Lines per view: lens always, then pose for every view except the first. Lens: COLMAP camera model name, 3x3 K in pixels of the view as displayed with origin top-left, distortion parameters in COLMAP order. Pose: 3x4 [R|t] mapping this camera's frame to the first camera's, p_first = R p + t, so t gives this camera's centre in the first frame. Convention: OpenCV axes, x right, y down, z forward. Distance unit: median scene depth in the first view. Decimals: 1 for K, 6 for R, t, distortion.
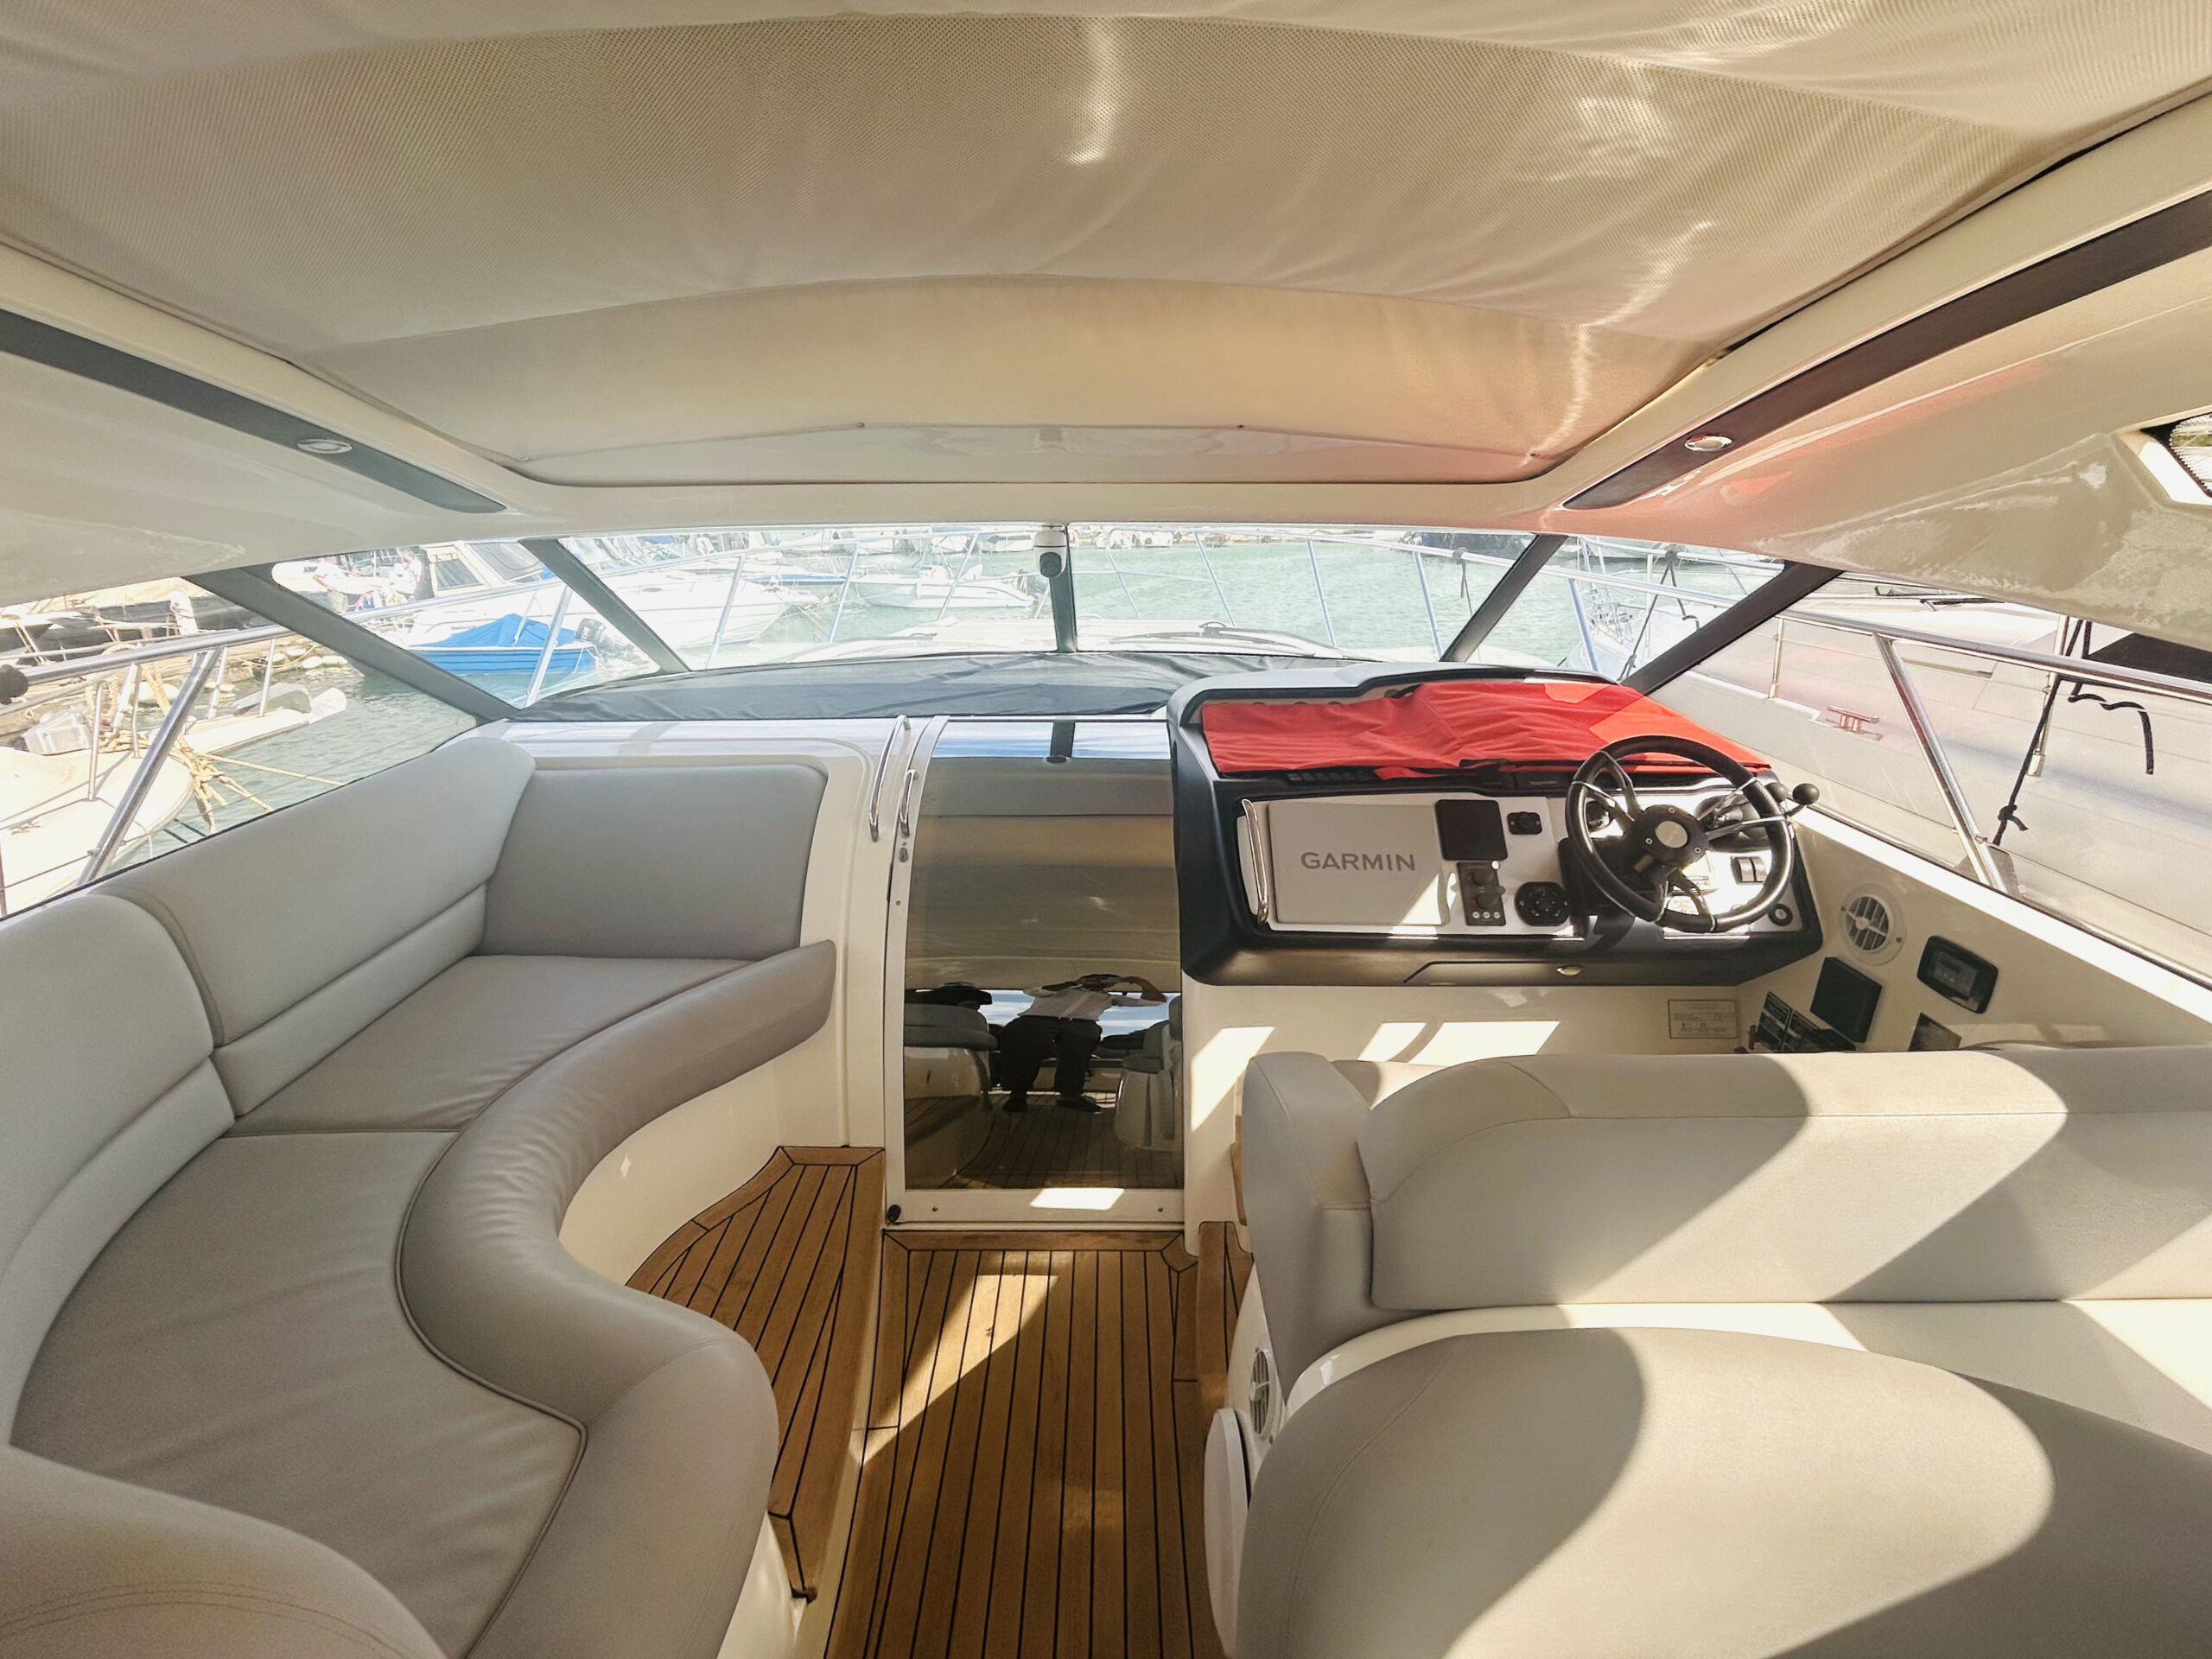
lens RADIAL K [[952.1, 0, 1119.9], [0, 952.1, 823.5], [0, 0, 1]] dist [0.006192, -0.005379]
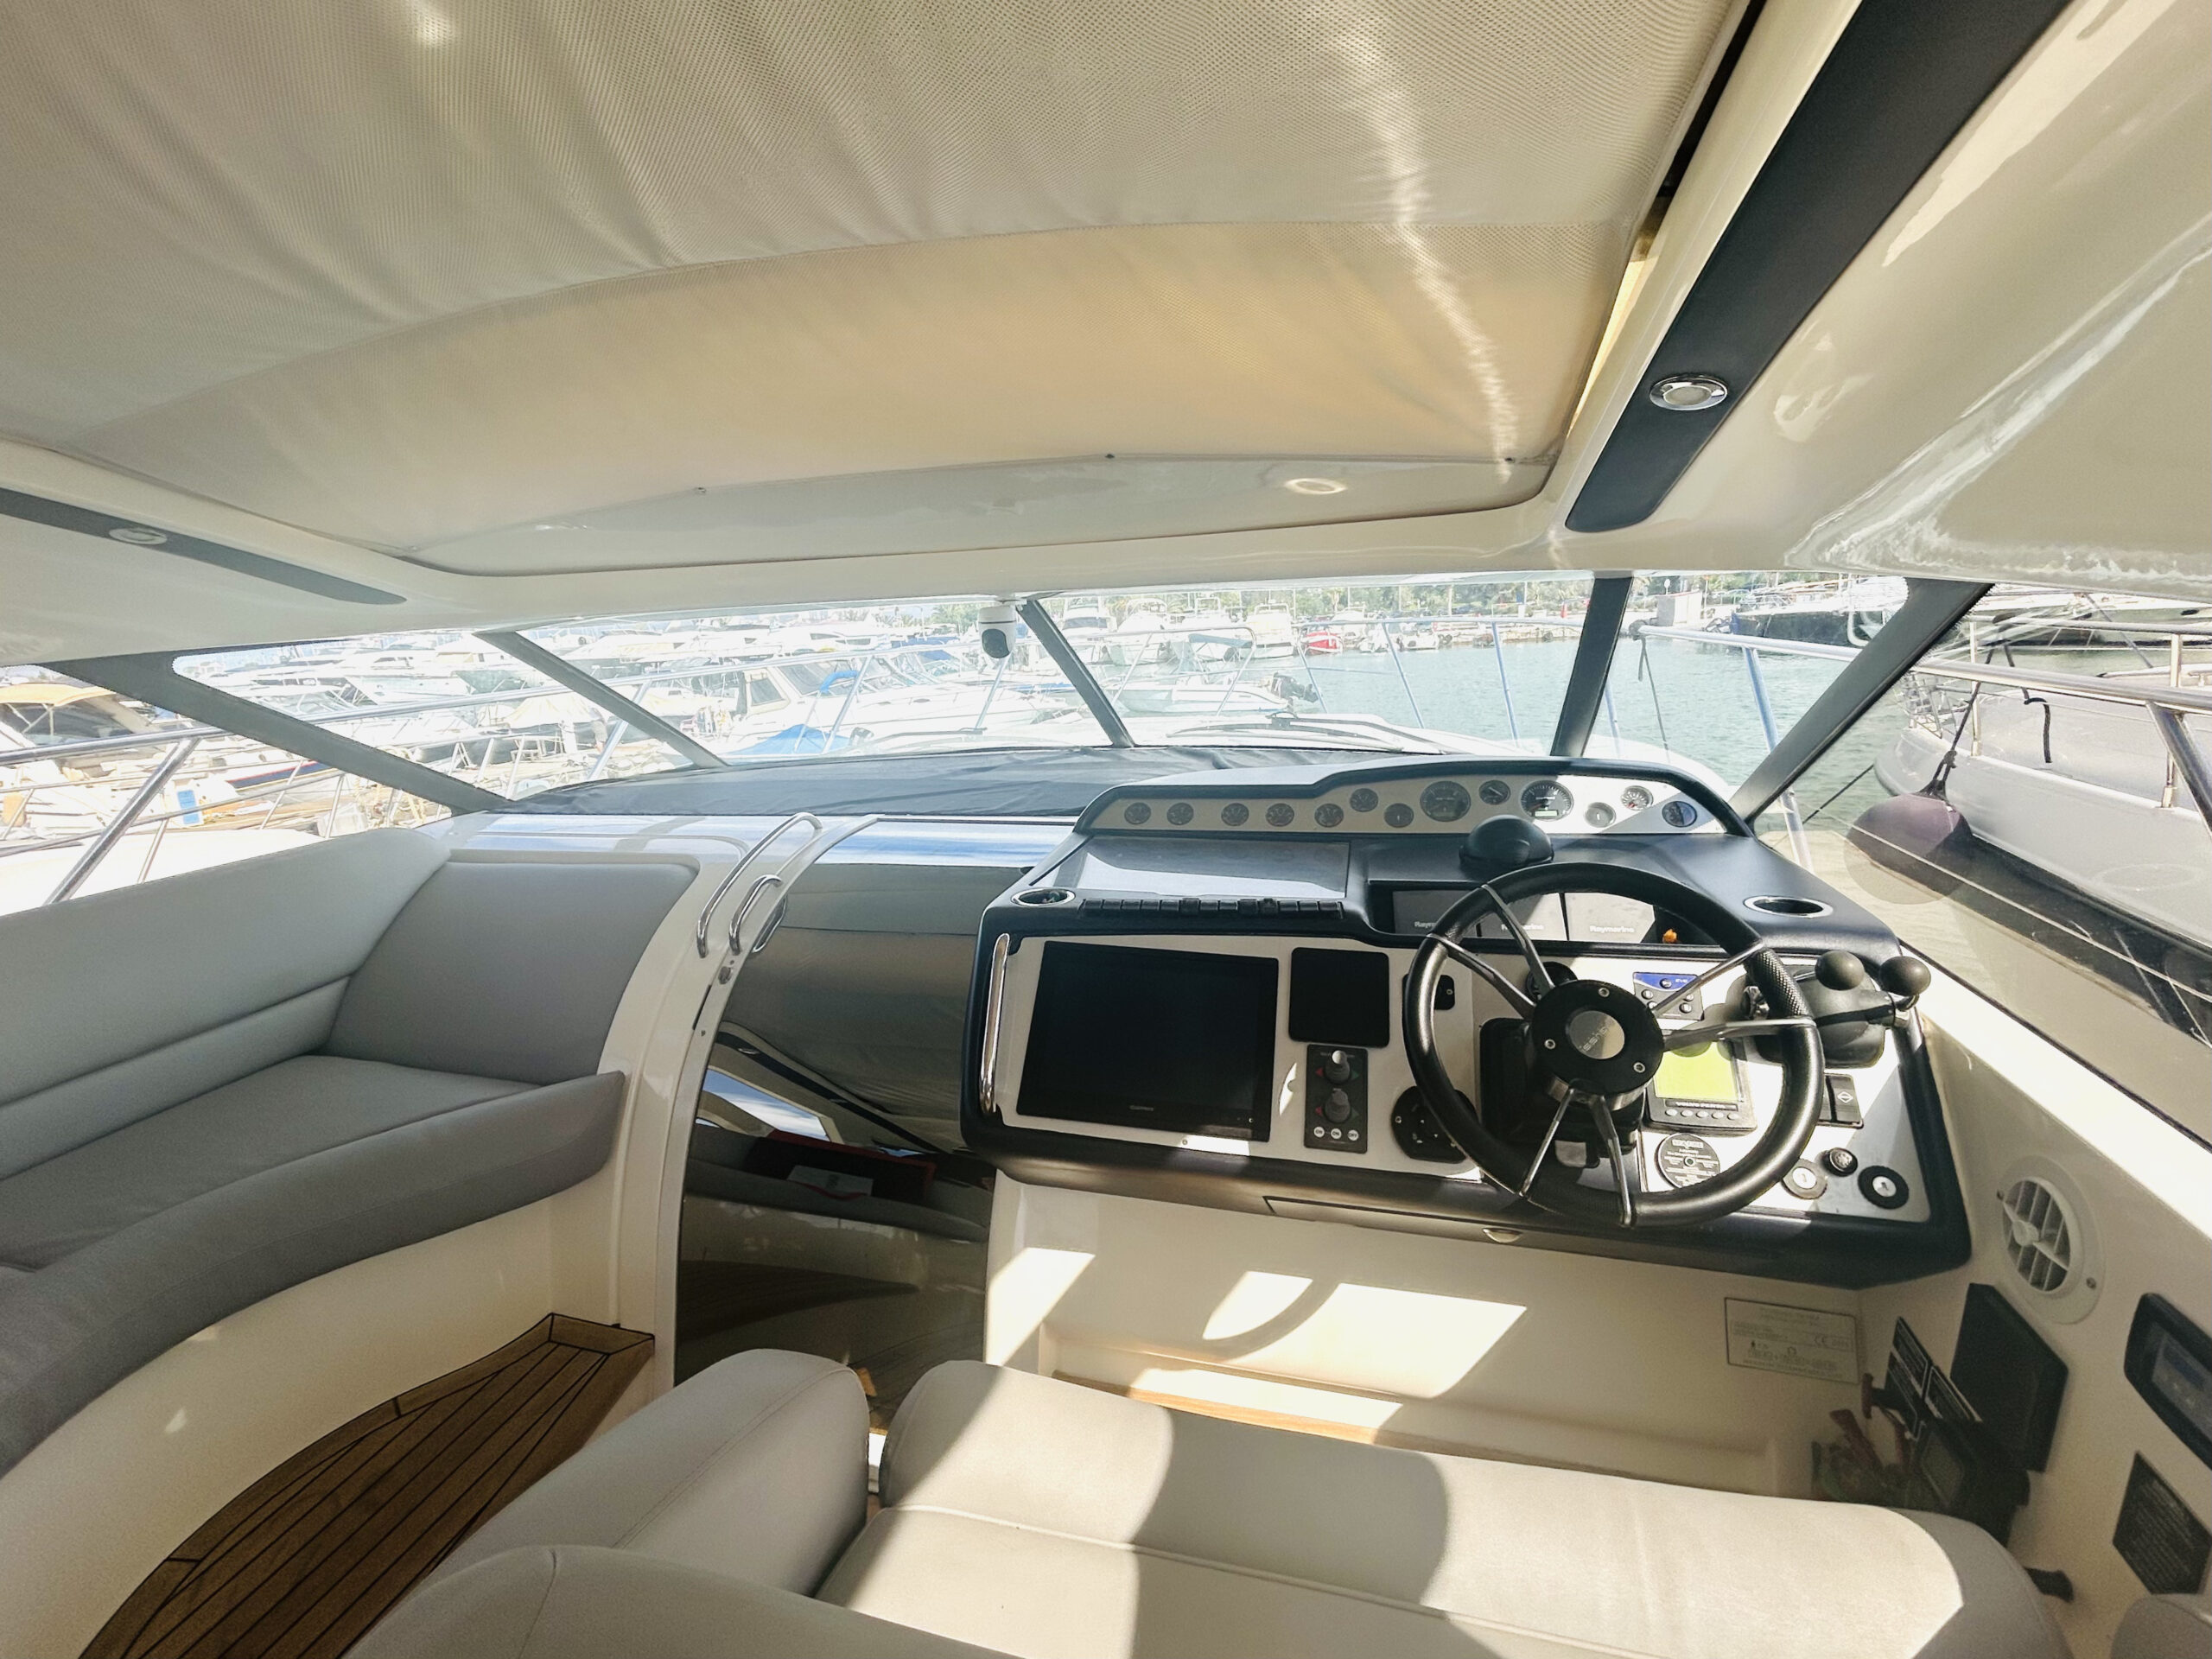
lens RADIAL K [[952.1, 0, 1119.9], [0, 952.1, 823.5], [0, 0, 1]] dist [0.006192, -0.005379]
pose [[0.961899, 0.018394, -0.272786, 0.366991], [-0.047390, 0.993849, -0.100092, -0.035587], [0.269267, 0.109205, 0.956854, 0.286191]]
